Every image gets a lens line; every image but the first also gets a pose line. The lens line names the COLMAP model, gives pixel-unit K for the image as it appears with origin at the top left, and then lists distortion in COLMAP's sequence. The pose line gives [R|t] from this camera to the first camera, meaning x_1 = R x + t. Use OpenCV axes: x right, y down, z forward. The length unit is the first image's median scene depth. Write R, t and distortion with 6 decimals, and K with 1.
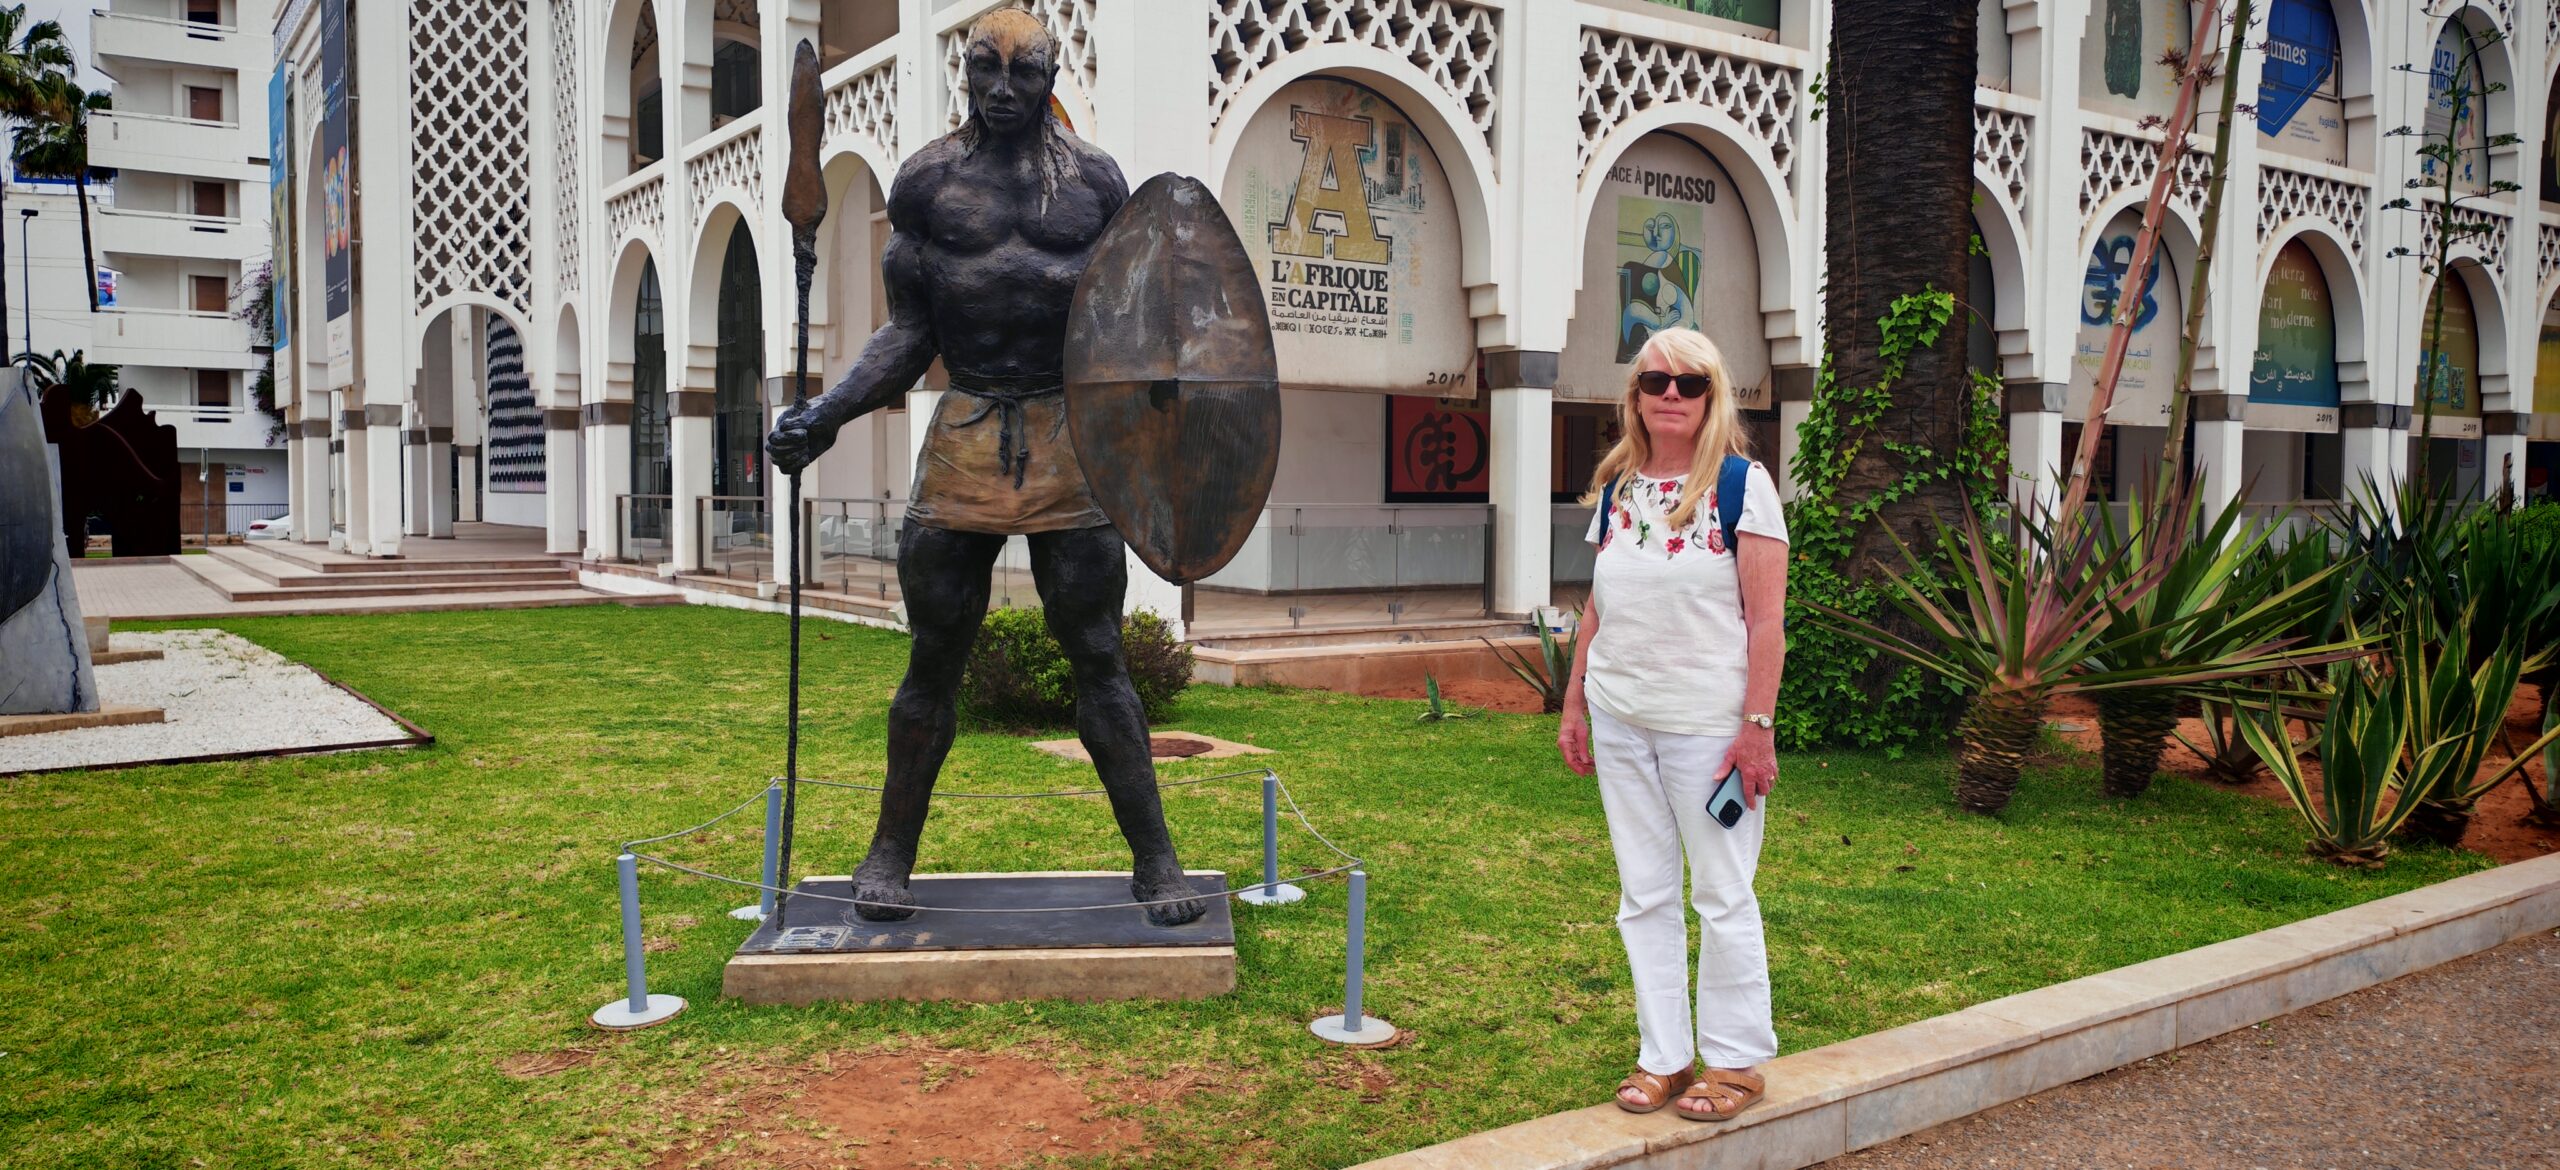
lens RADIAL K [[1683.6, 0, 1276.0], [0, 1683.6, 578.4], [0, 0, 1]] dist [0.002277, -0.002854]
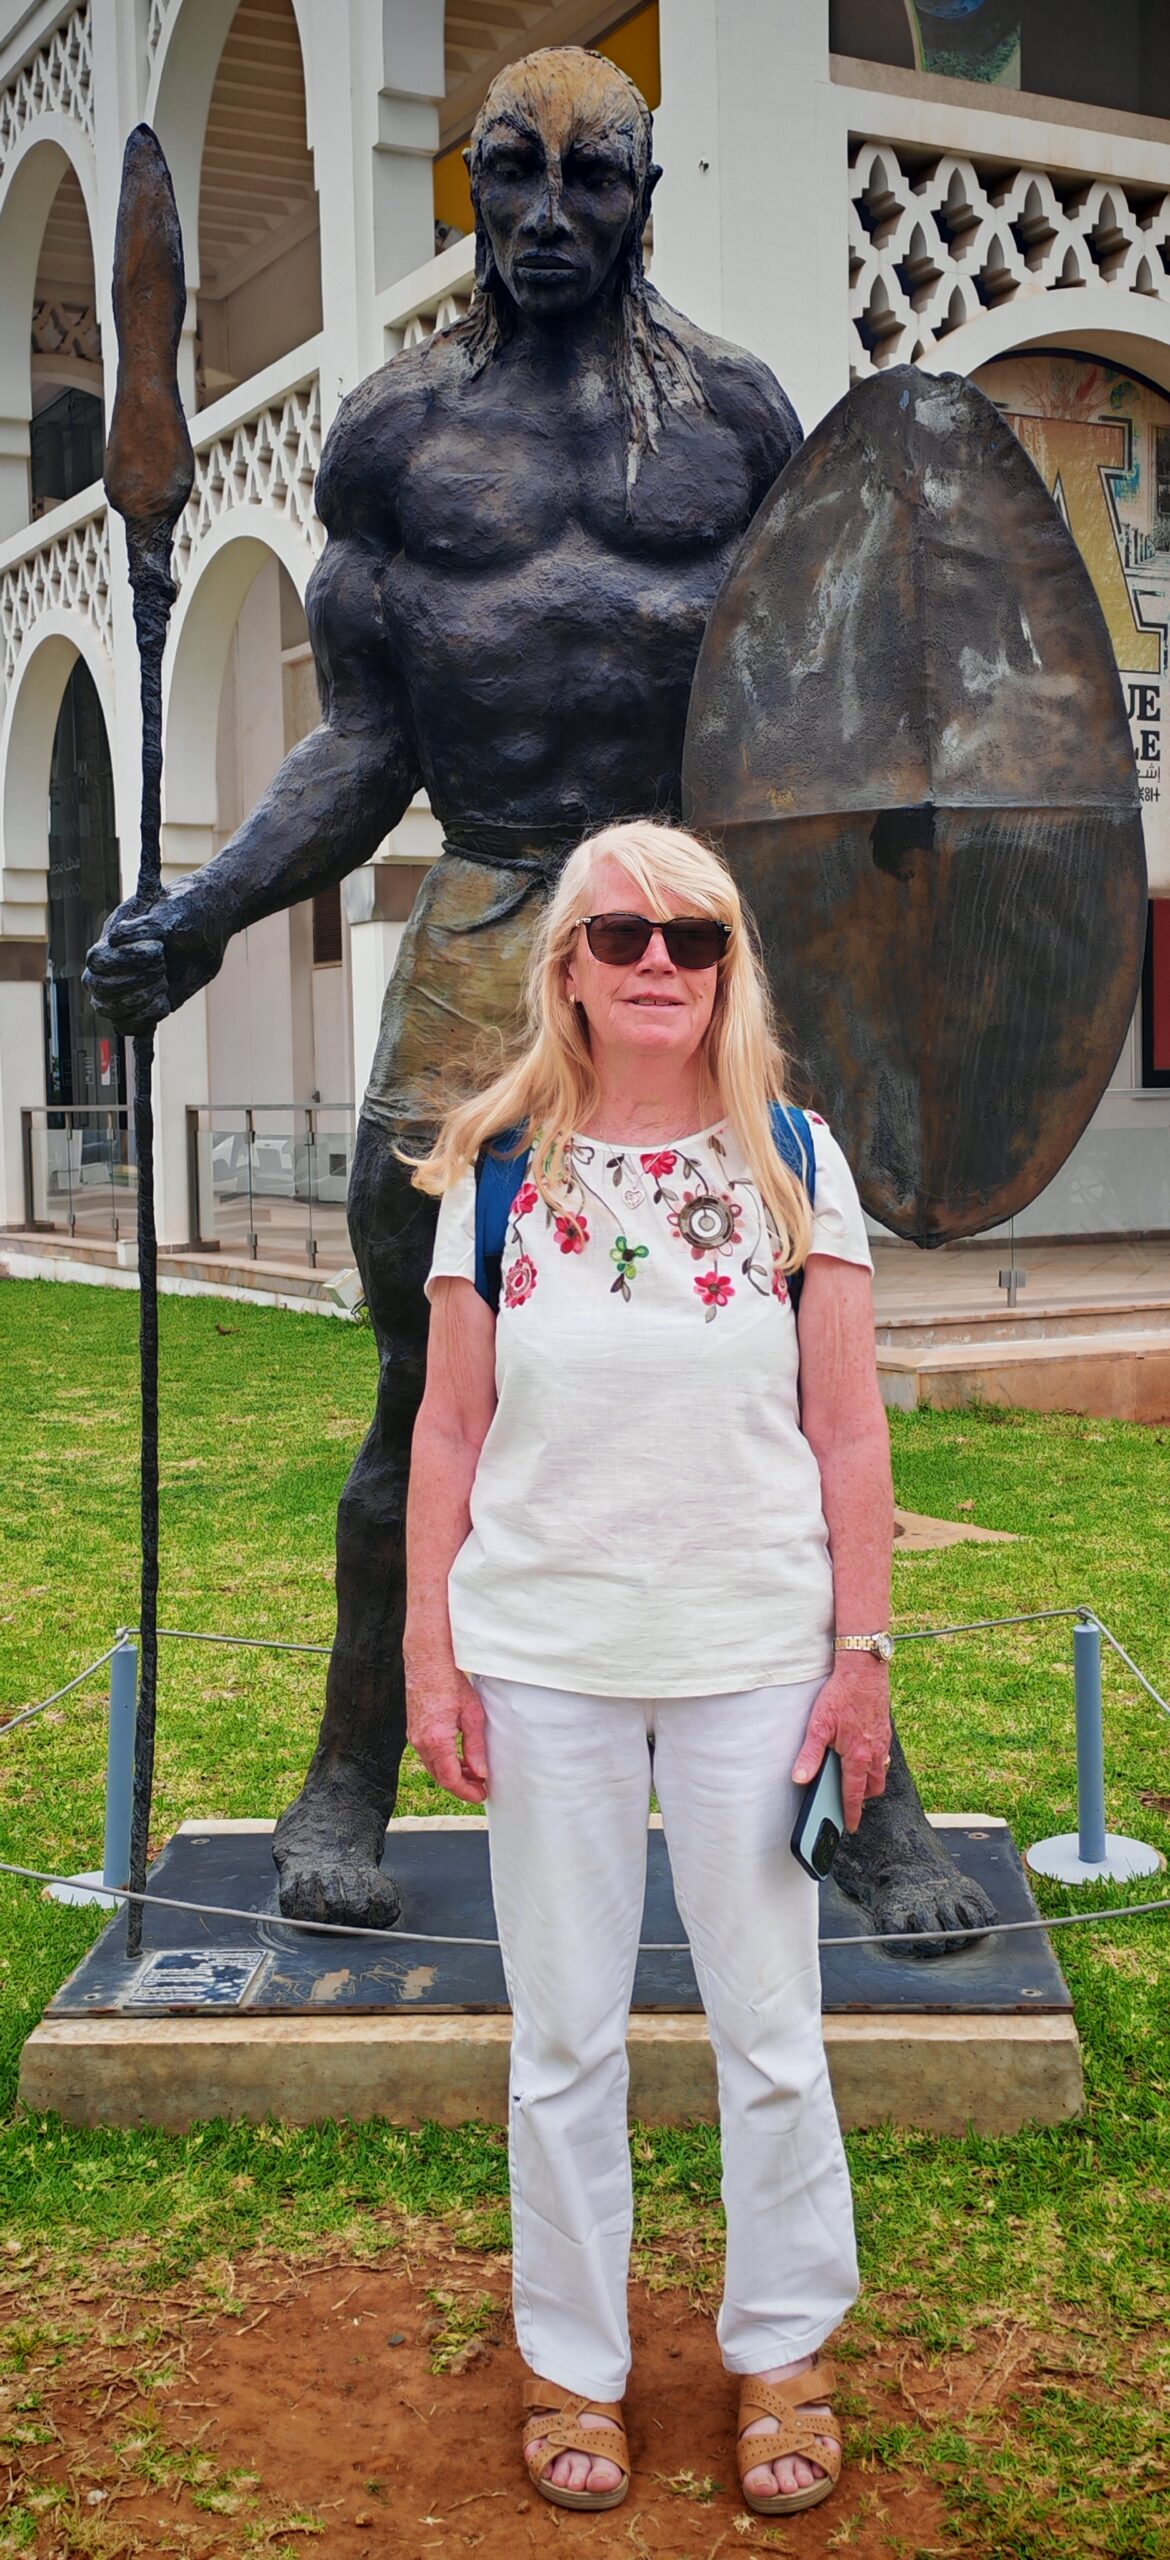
lens RADIAL K [[2583.9, 0, 587.5], [0, 2583.9, 1279.9], [0, 0, 1]] dist [-0.037366, 0.000000]
pose [[0.992334, -0.015709, -0.122582, -0.062669], [0.018470, 0.999600, 0.021423, -0.003754], [0.122196, -0.023523, 0.992227, 0.255774]]
